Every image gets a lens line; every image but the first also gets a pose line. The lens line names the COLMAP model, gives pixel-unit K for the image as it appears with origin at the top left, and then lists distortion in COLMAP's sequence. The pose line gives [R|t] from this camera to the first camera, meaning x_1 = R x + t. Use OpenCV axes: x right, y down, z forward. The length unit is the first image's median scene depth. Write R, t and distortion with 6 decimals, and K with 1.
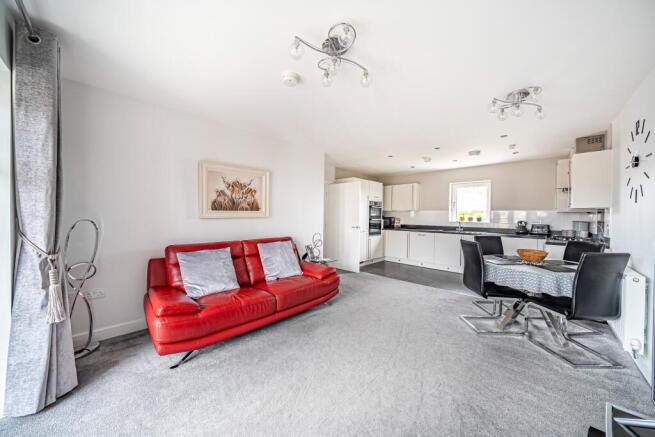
lens RADIAL K [[229.9, 0, 327.8], [0, 229.9, 217.3], [0, 0, 1]] dist [-0.000226, 0.000107]
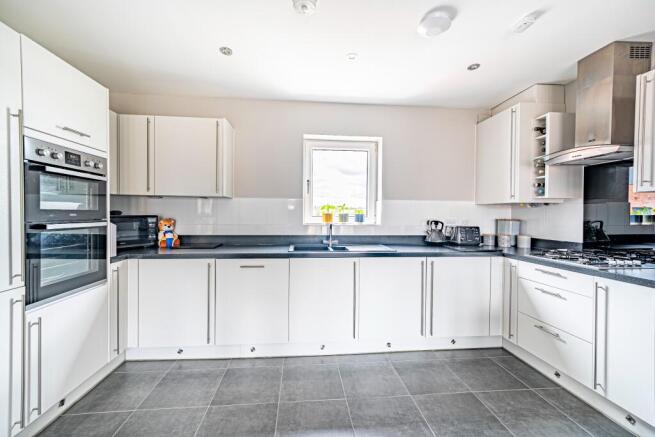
lens RADIAL K [[278.0, 0, 326.8], [0, 278.0, 217.6], [0, 0, 1]] dist [0.001001, 0.000181]
pose [[0.646774, -0.018410, 0.762459, 0.163632], [0.005803, 0.999798, 0.019218, -0.003056], [-0.762659, -0.008005, 0.646751, 0.636510]]
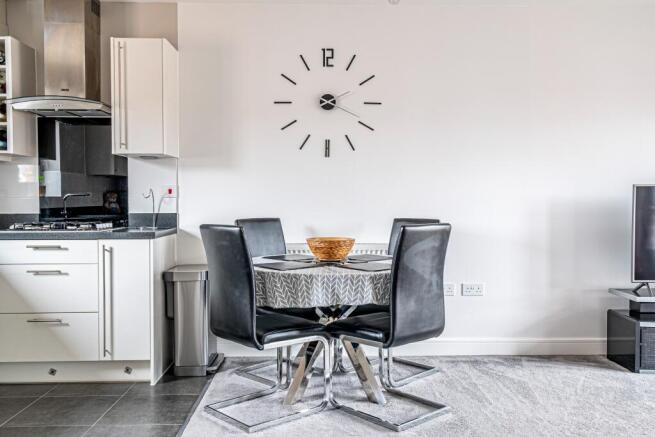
lens RADIAL K [[591.5, 0, 328.2], [0, 591.5, 218.5], [0, 0, 1]] dist [0.014280, 0.005574]
pose [[-0.721478, -0.034166, 0.691594, -0.007512], [-0.003725, 0.998959, 0.045465, 0.017487], [-0.692428, 0.030226, -0.720854, 0.883582]]
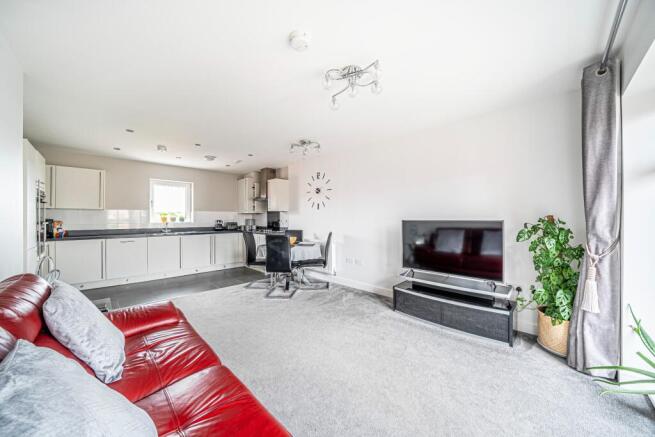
lens RADIAL K [[237.8, 0, 327.9], [0, 237.8, 218.4], [0, 0, 1]] dist [-0.015658, -0.000012]
pose [[0.020185, -0.013132, 0.999710, -0.345089], [0.008860, 0.999877, 0.012956, -0.003633], [-0.999757, 0.008596, 0.020299, 0.316027]]
